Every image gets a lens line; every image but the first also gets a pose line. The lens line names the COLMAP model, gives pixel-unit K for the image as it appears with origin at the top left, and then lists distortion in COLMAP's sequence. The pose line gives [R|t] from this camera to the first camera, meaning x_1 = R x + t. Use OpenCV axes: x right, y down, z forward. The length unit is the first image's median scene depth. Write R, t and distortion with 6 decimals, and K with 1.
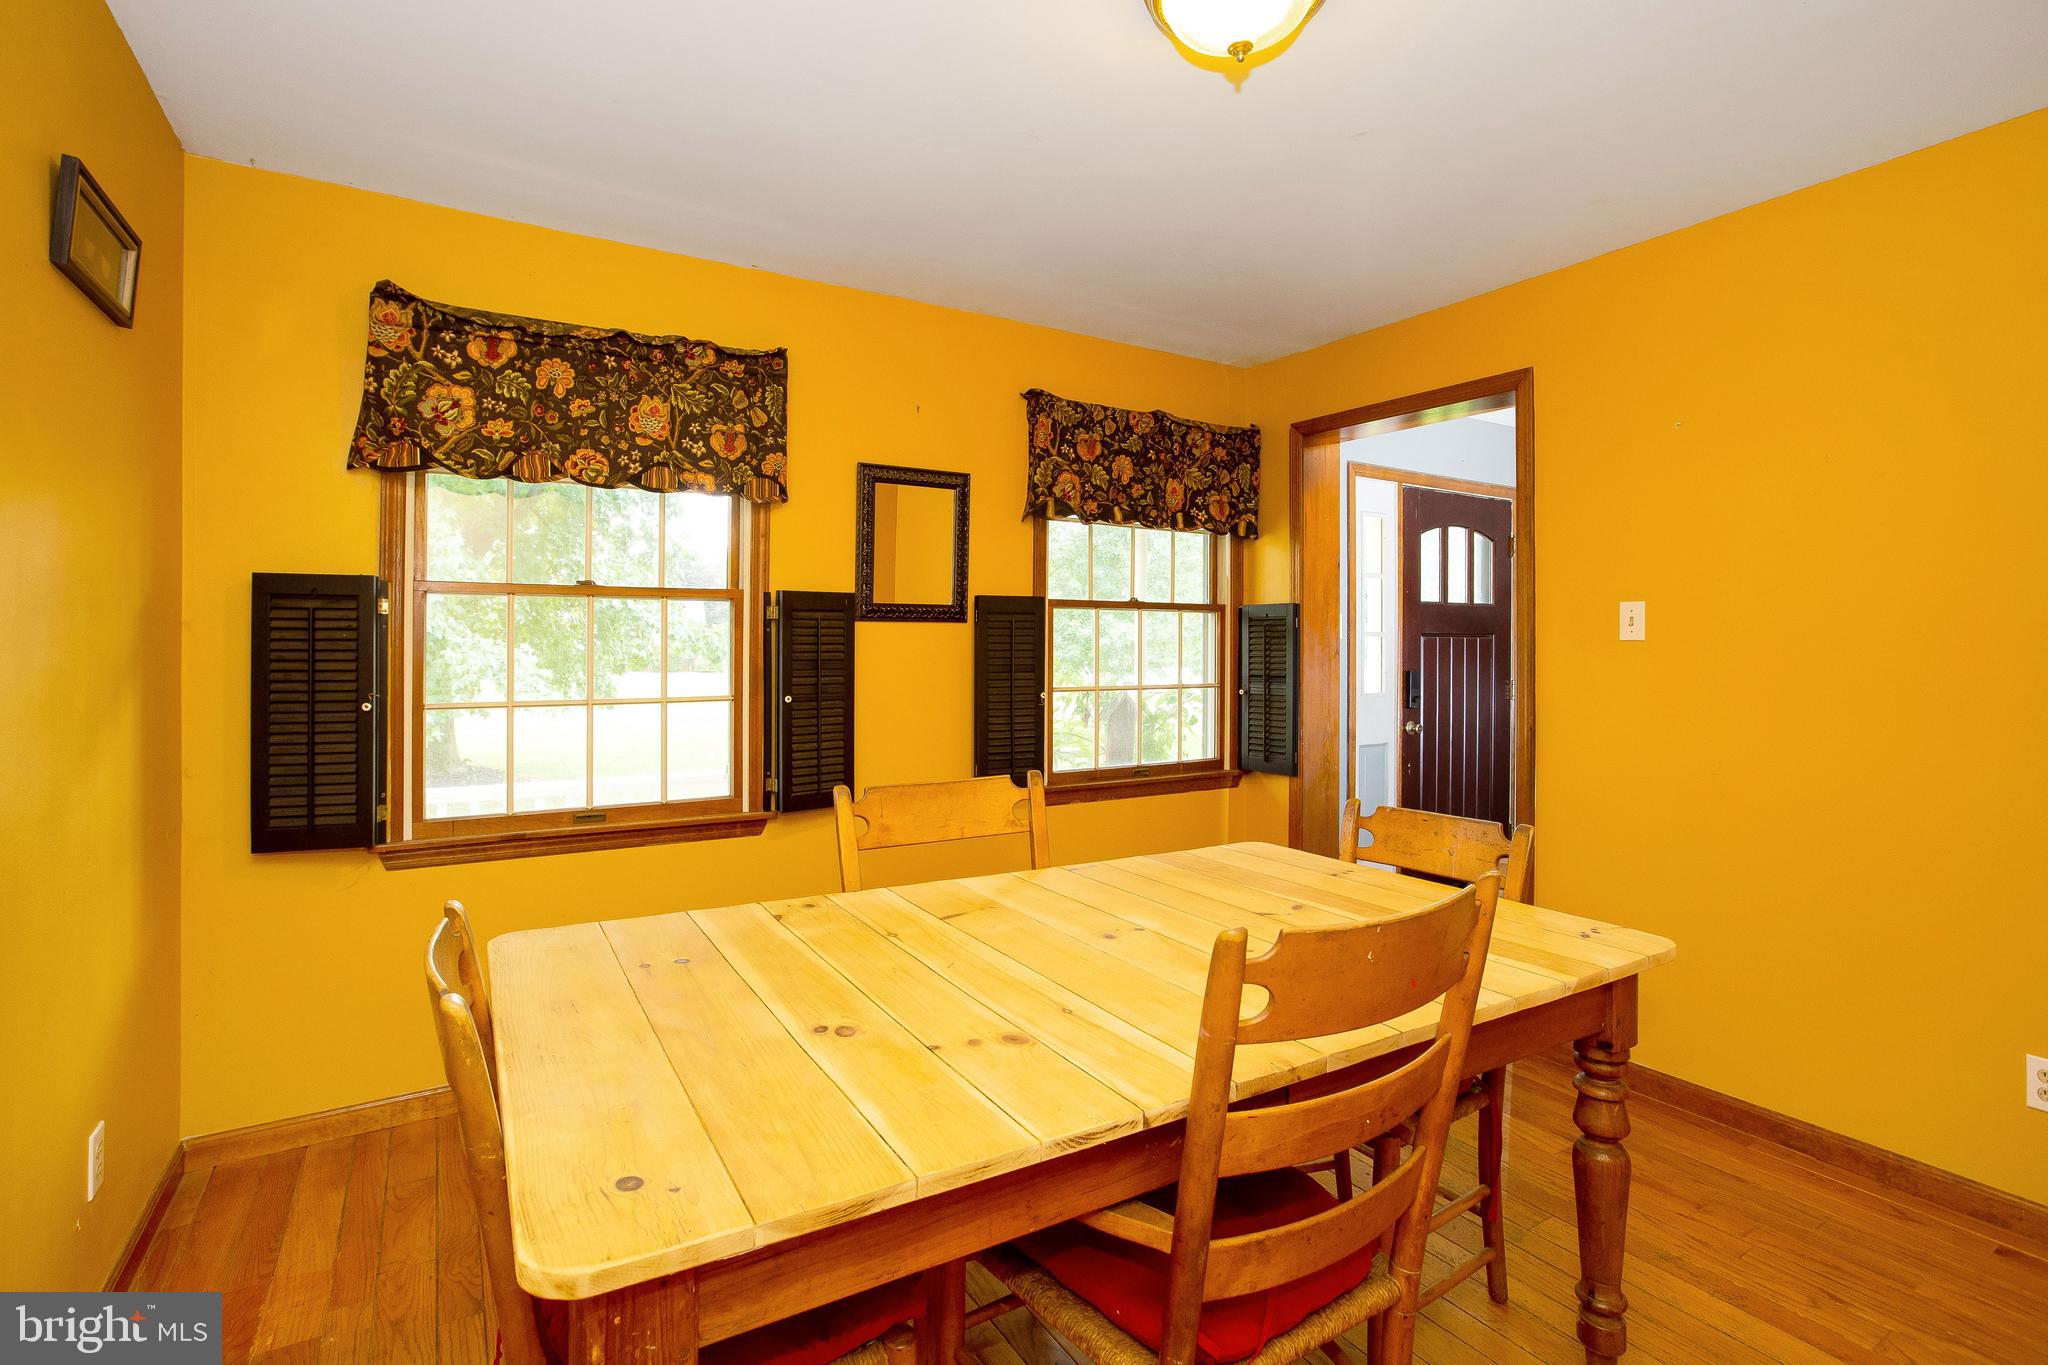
lens RADIAL K [[961.2, 0, 1017.4], [0, 961.2, 634.1], [0, 0, 1]] dist [-0.025513, 0.018267]
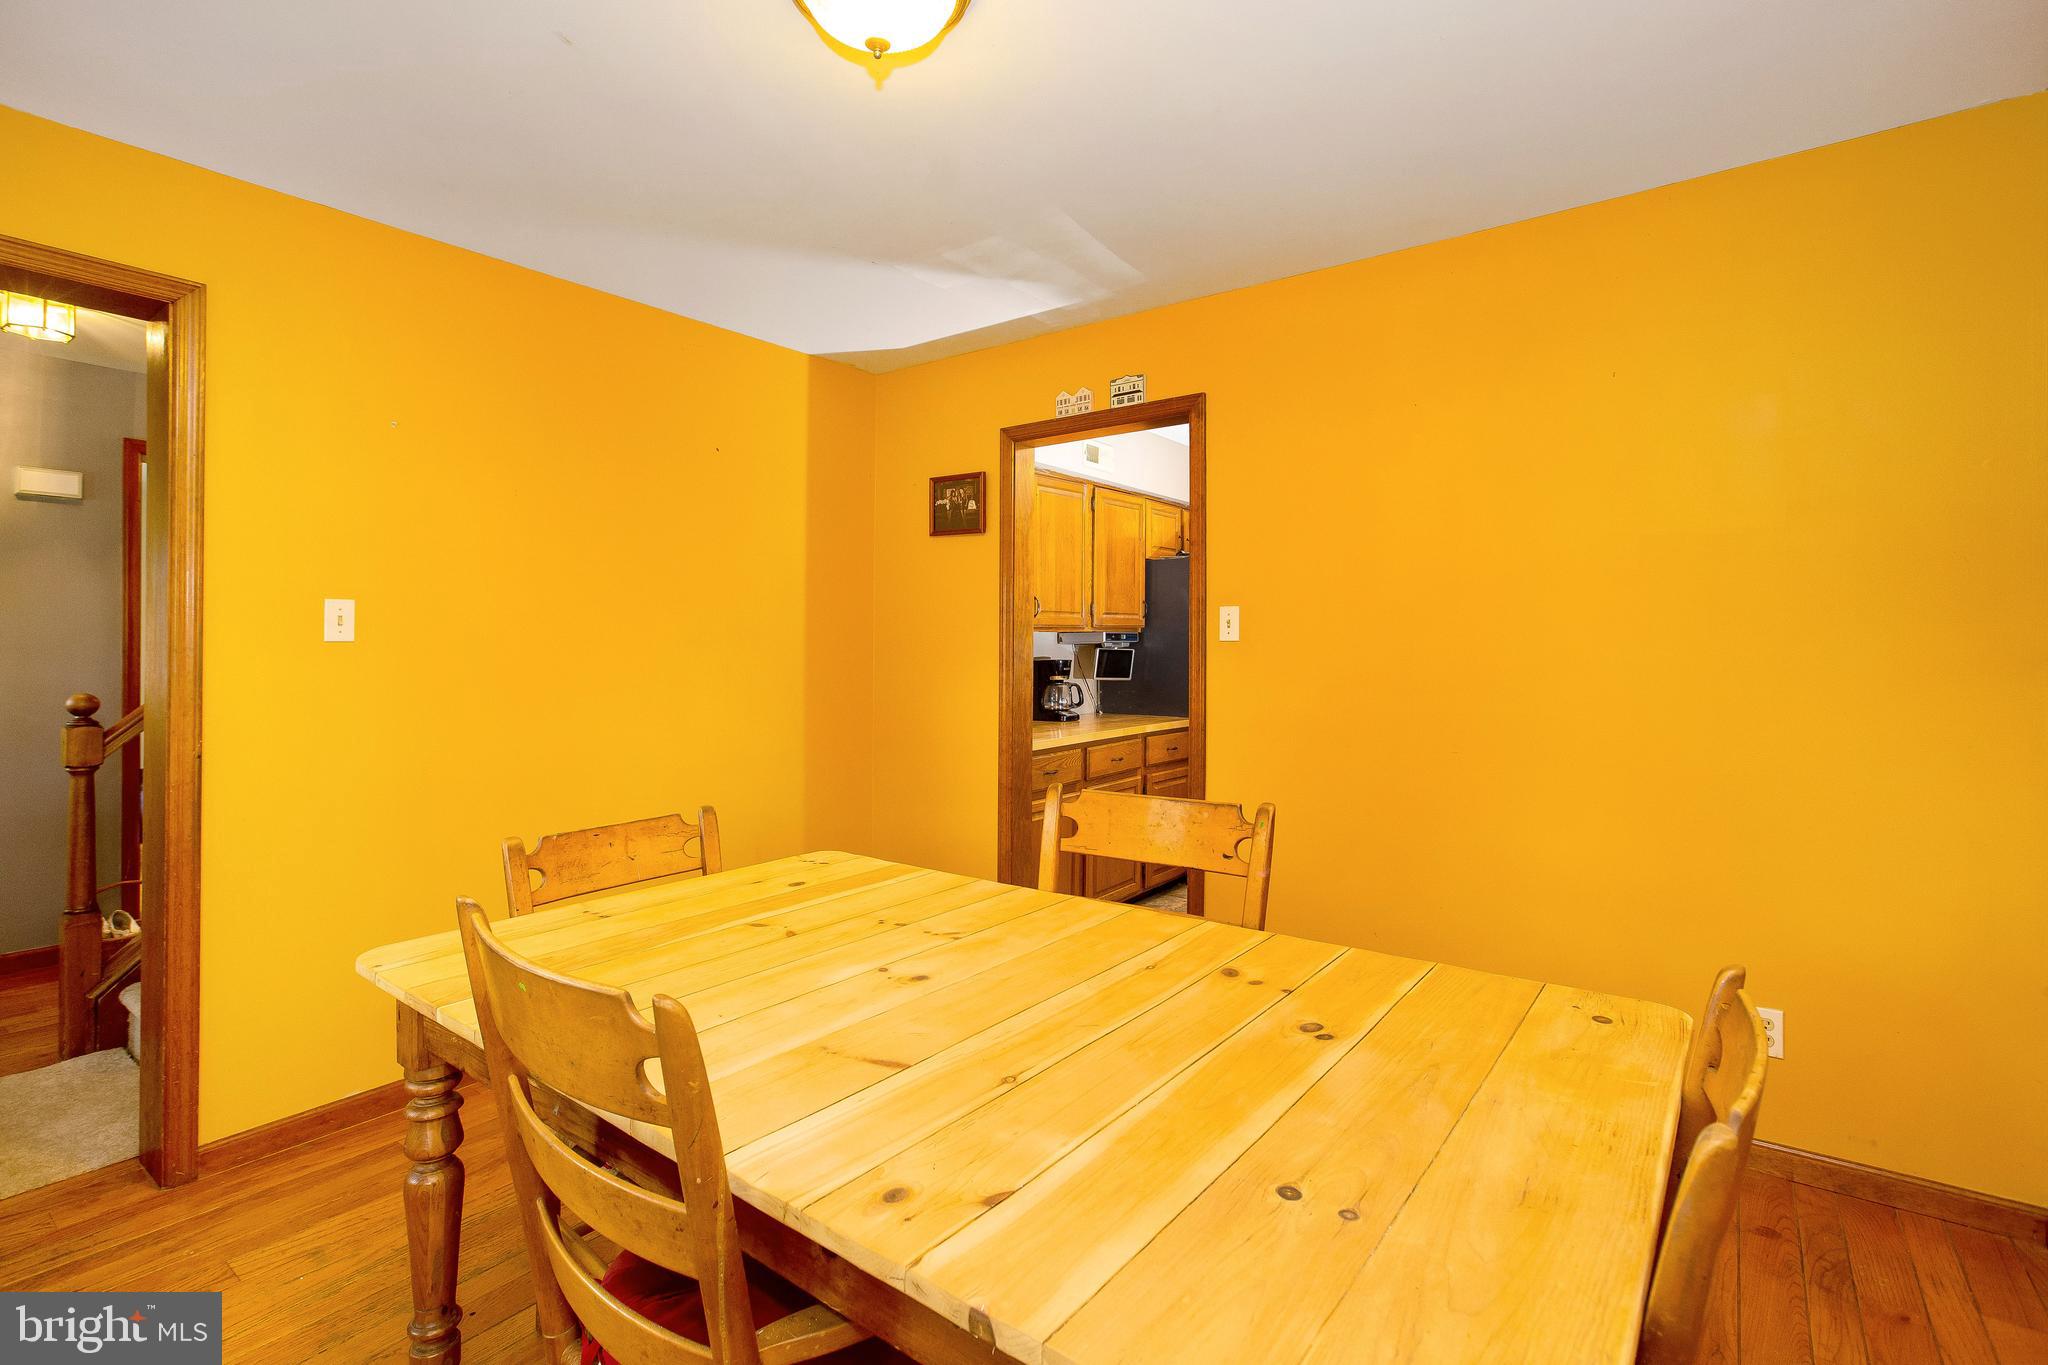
lens RADIAL K [[950.2, 0, 1023.1], [0, 950.2, 654.9], [0, 0, 1]] dist [-0.032718, 0.018009]
pose [[-0.364133, -0.006662, 0.931323, -0.901853], [-0.008772, 0.999955, 0.003723, 0.021506], [-0.931306, -0.006814, -0.364175, 1.500741]]
